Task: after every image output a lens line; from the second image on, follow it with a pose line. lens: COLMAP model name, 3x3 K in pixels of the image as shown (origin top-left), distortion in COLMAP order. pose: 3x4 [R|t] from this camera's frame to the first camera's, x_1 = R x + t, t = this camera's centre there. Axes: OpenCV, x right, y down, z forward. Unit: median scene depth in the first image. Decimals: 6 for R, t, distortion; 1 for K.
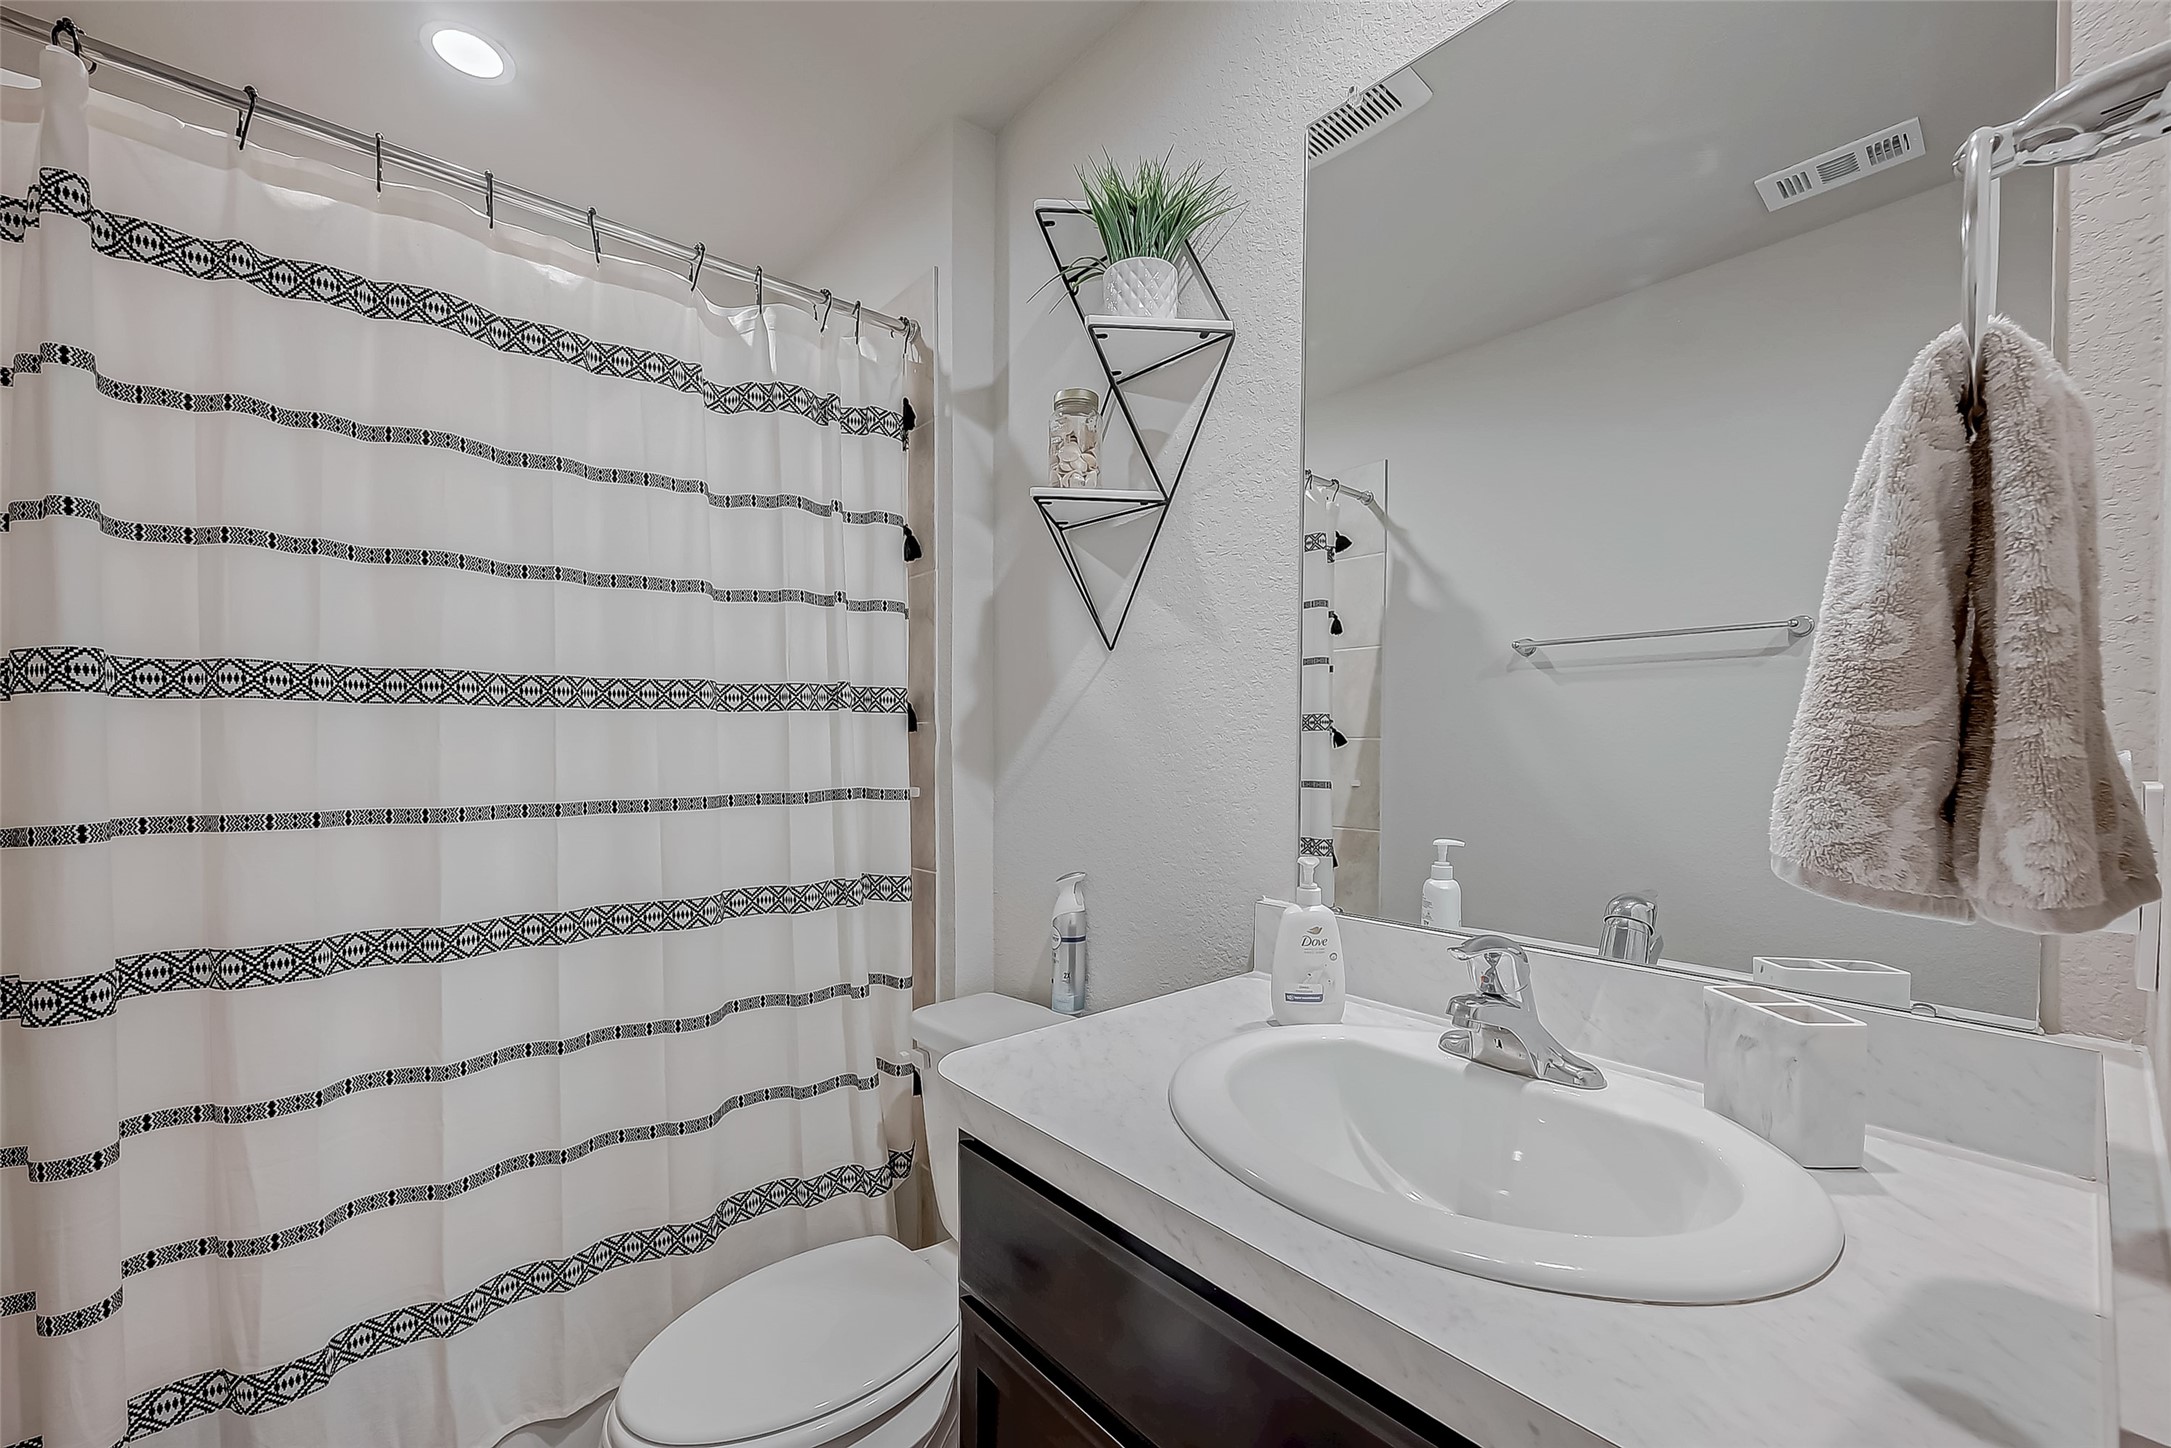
lens RADIAL K [[864.9, 0, 1073.1], [0, 864.9, 775.0], [0, 0, 1]] dist [-0.000150, 0.000014]
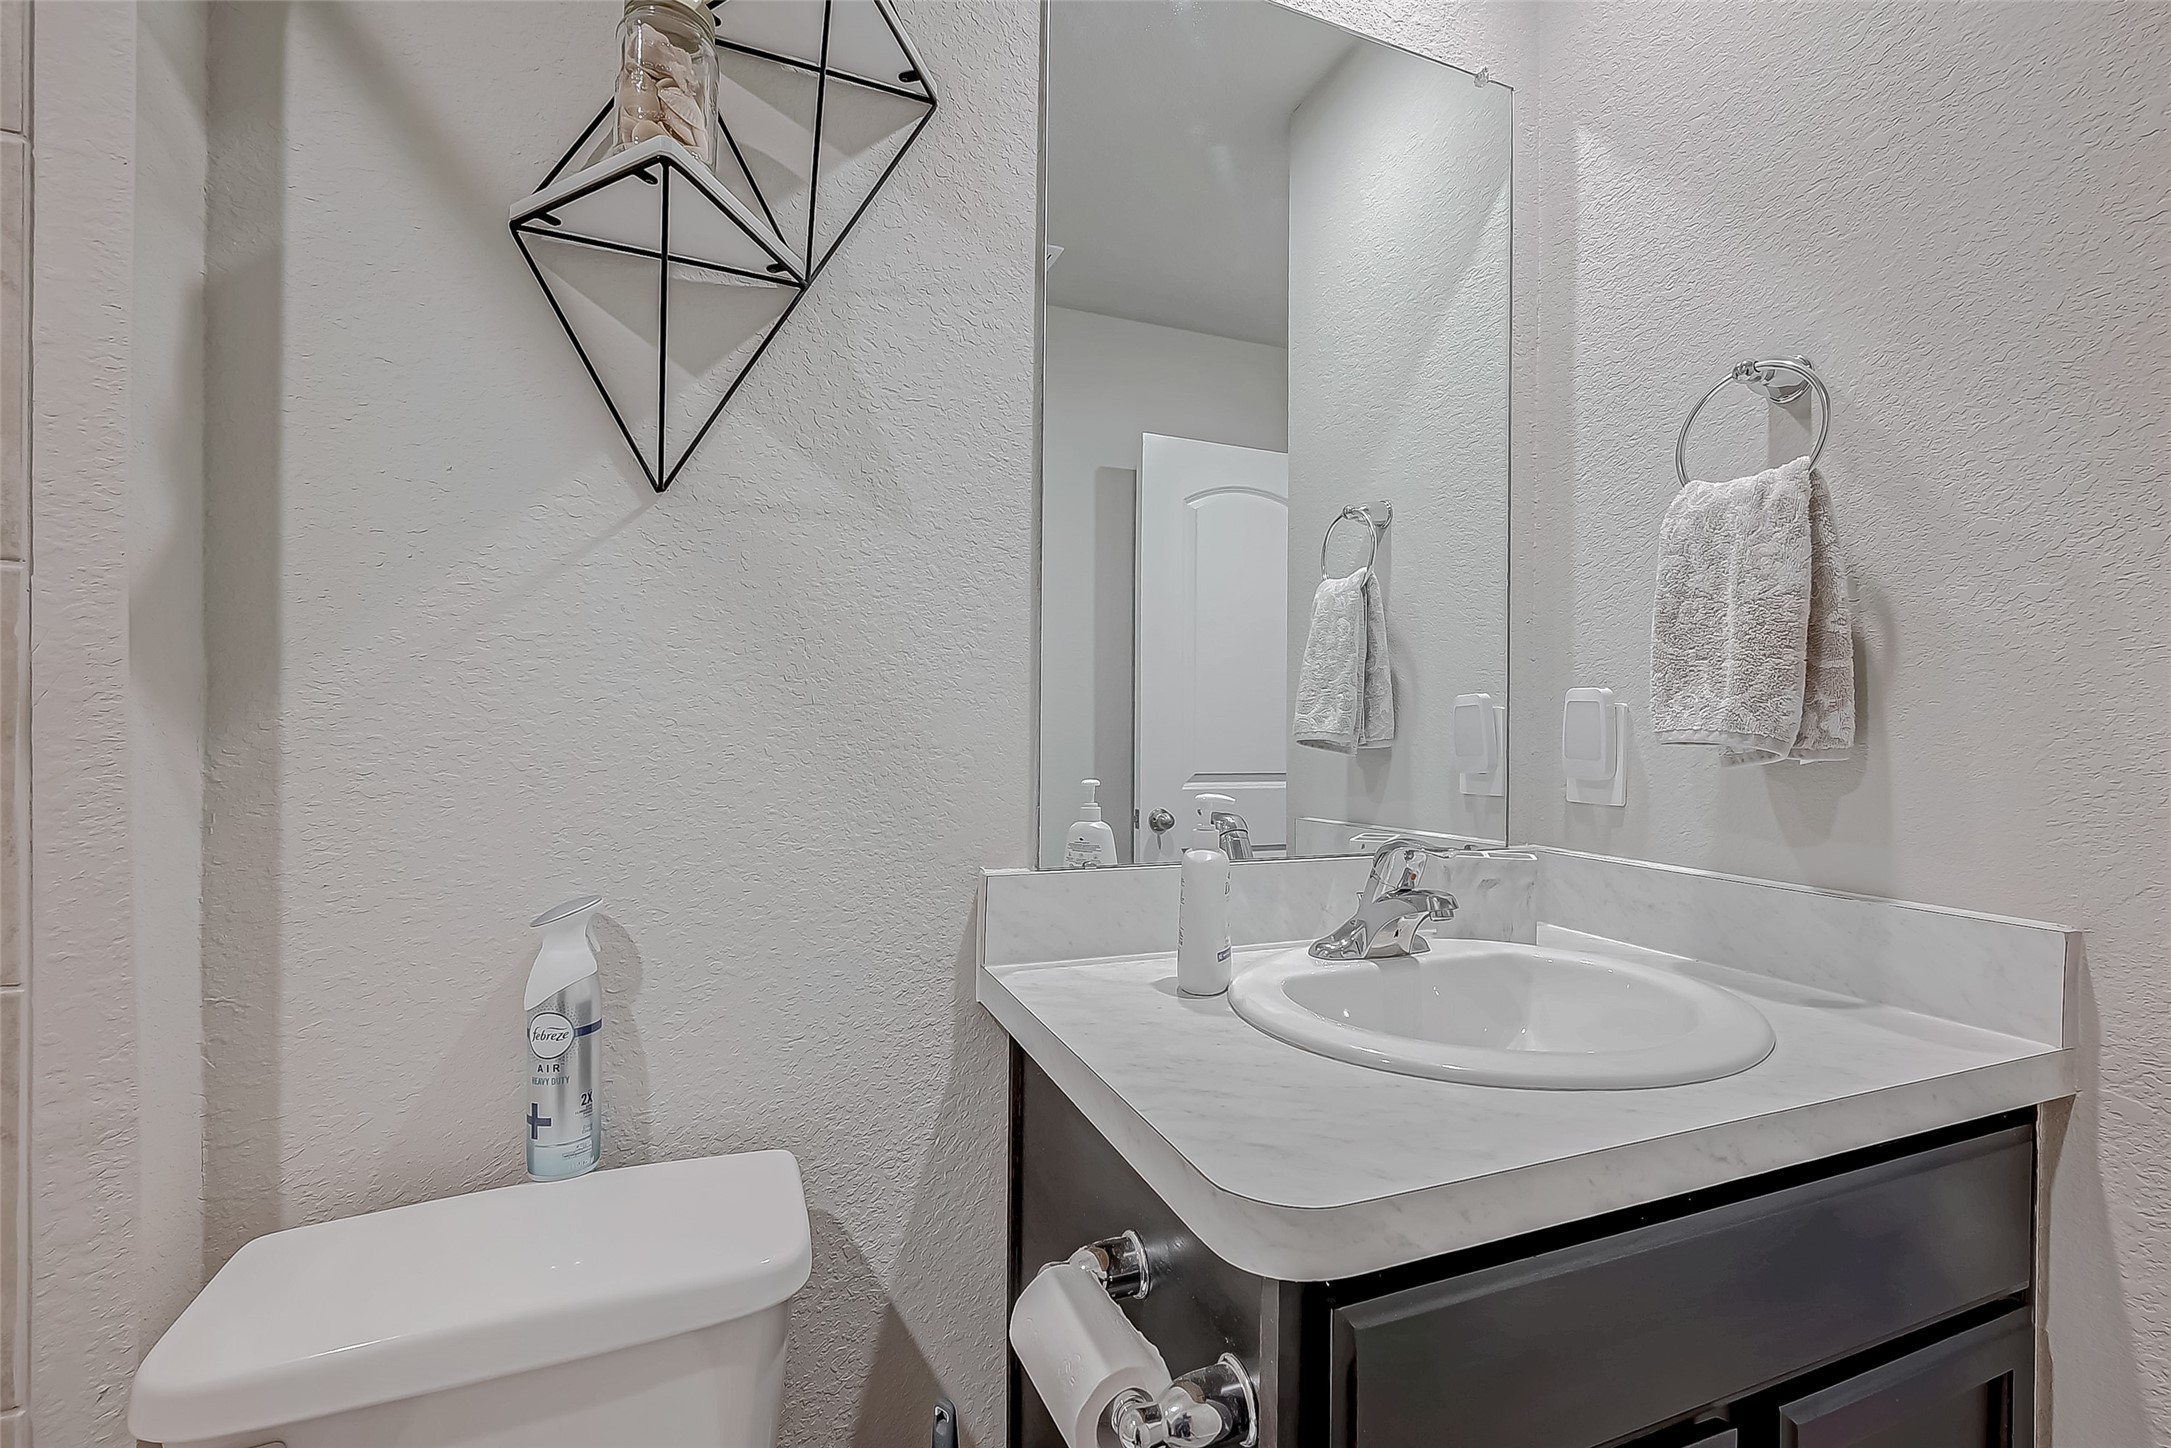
lens RADIAL K [[920.8, 0, 1091.3], [0, 920.8, 738.8], [0, 0, 1]] dist [0.000205, 0.000020]
pose [[0.321294, -0.008953, 0.946937, -0.532272], [0.021987, 0.999756, 0.001992, 0.027321], [-0.946724, 0.020180, 0.321413, 0.662580]]
